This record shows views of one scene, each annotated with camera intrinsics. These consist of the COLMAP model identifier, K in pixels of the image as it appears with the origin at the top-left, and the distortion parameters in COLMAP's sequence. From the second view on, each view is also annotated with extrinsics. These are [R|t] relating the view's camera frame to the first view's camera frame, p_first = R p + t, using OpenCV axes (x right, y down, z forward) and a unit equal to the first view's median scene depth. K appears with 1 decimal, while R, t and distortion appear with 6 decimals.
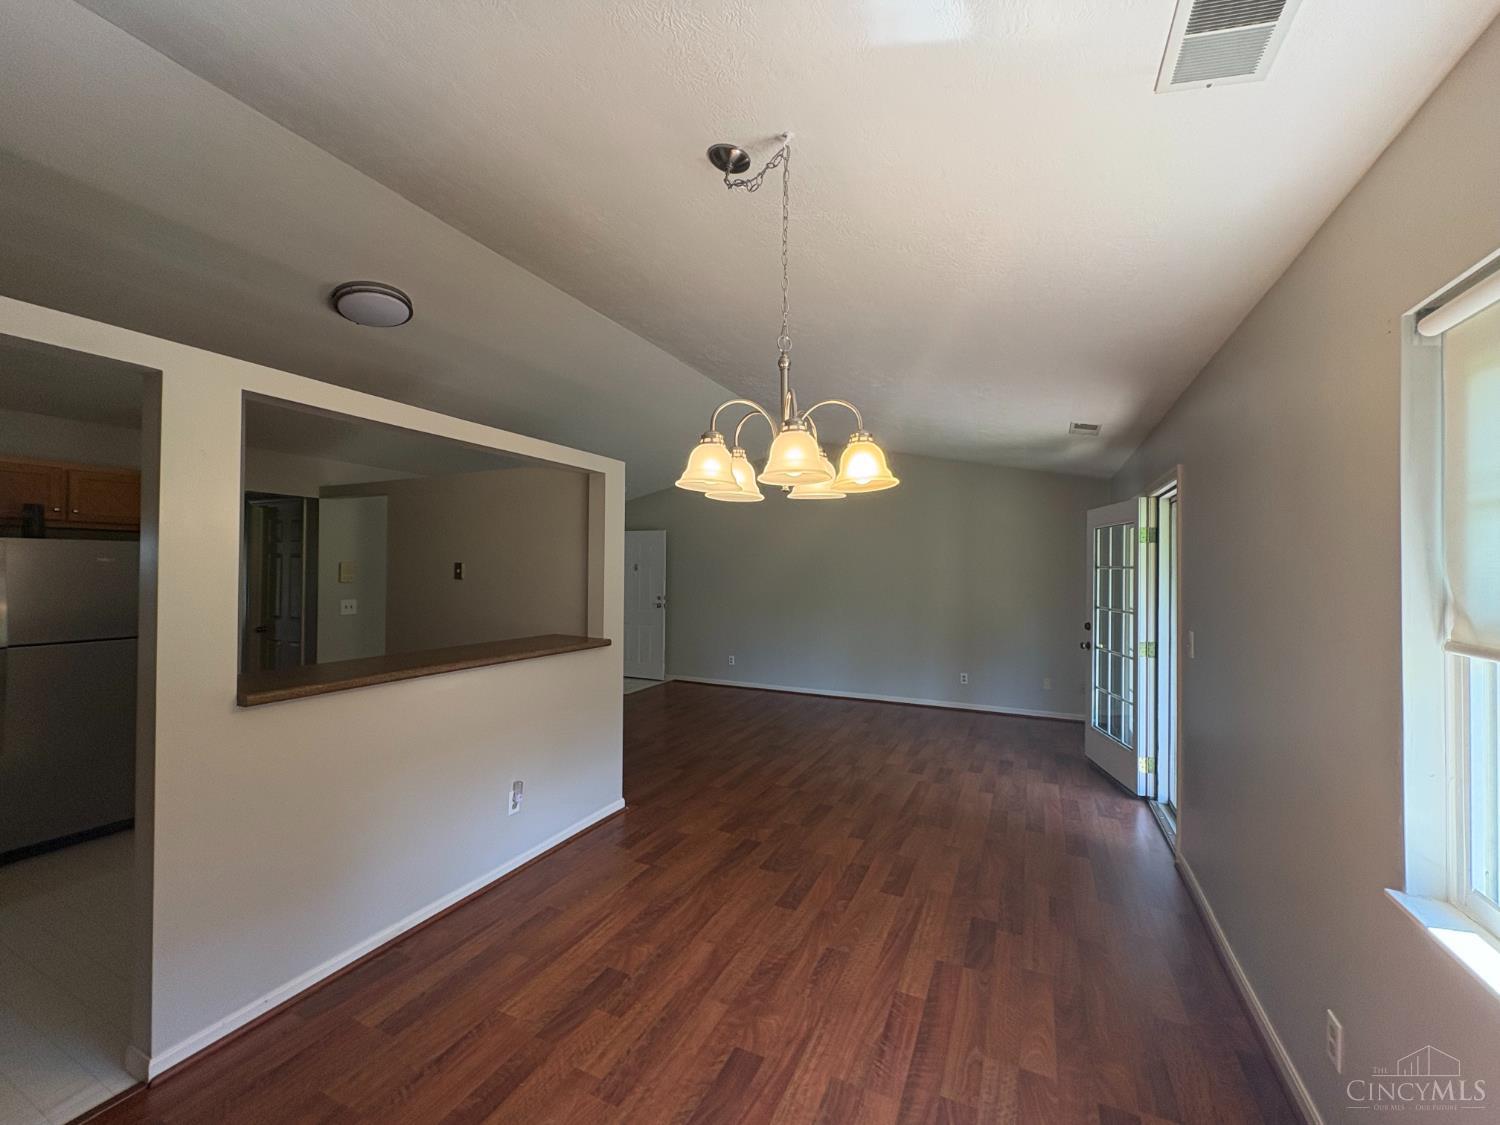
lens RADIAL K [[595.0, 0, 750.8], [0, 595.0, 567.8], [0, 0, 1]] dist [-0.000580, -0.000078]
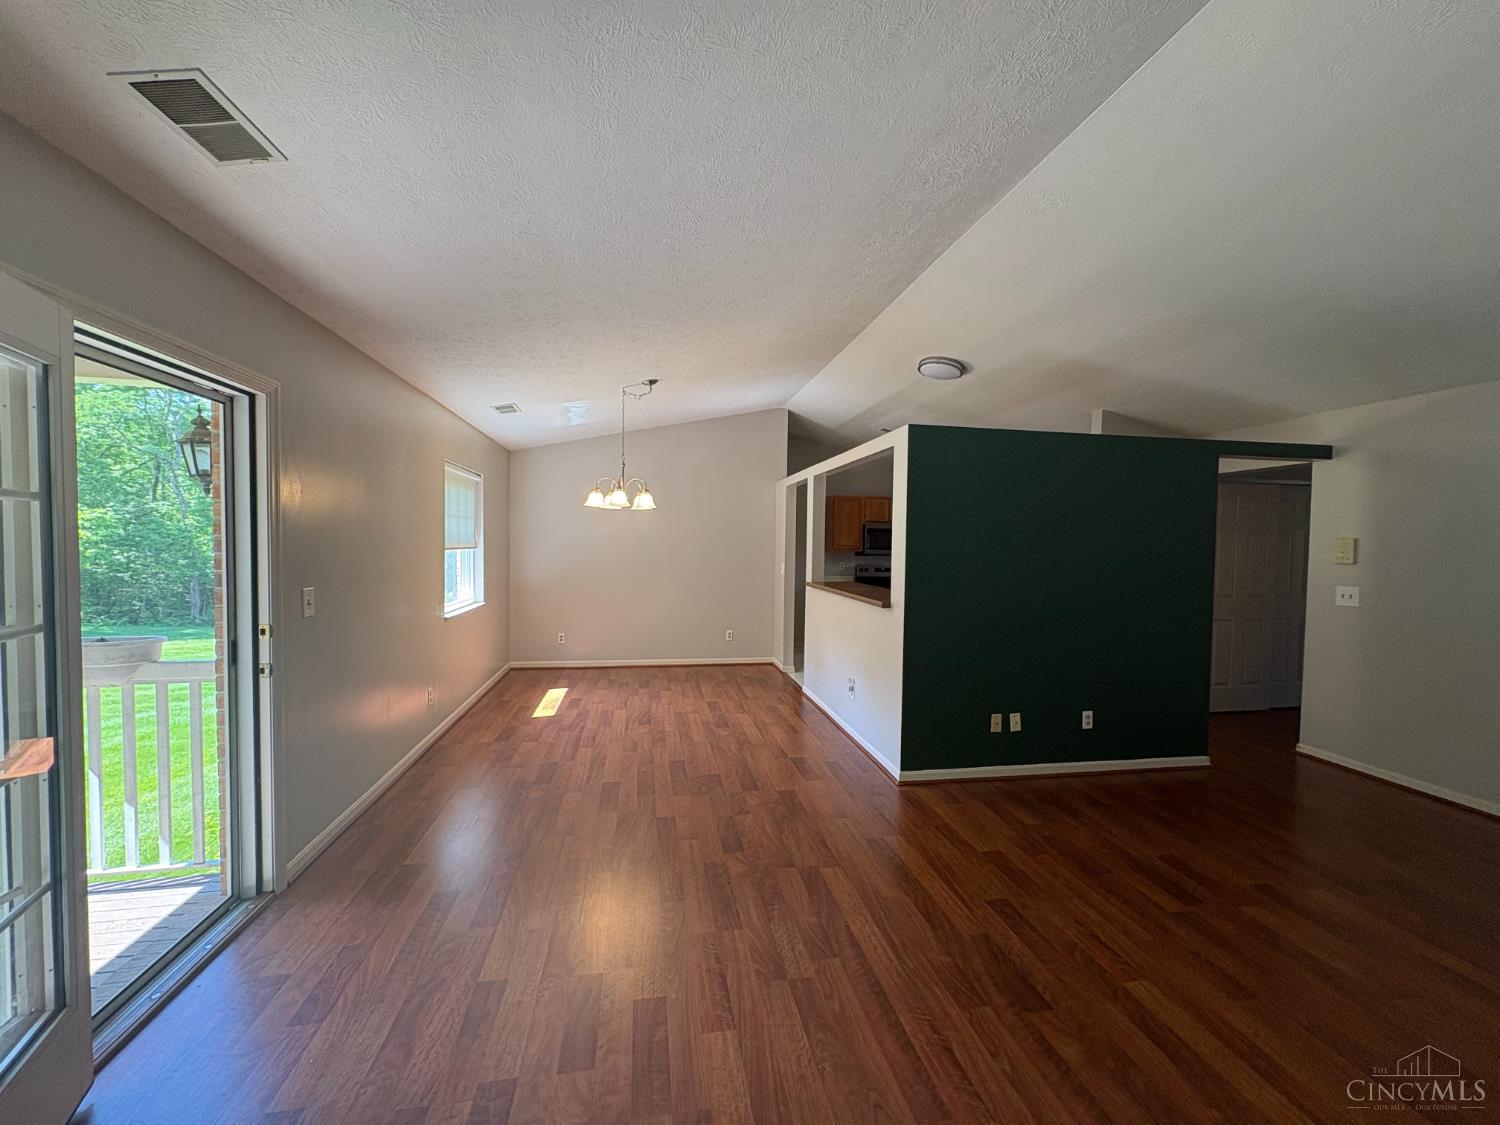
lens RADIAL K [[595.0, 0, 749.4], [0, 595.0, 559.9], [0, 0, 1]] dist [-0.000580, -0.000078]
pose [[-0.812430, -0.001614, -0.583057, 0.792858], [-0.019605, 0.999506, 0.024552, 0.030332], [0.582730, 0.031377, -0.812060, 2.341941]]
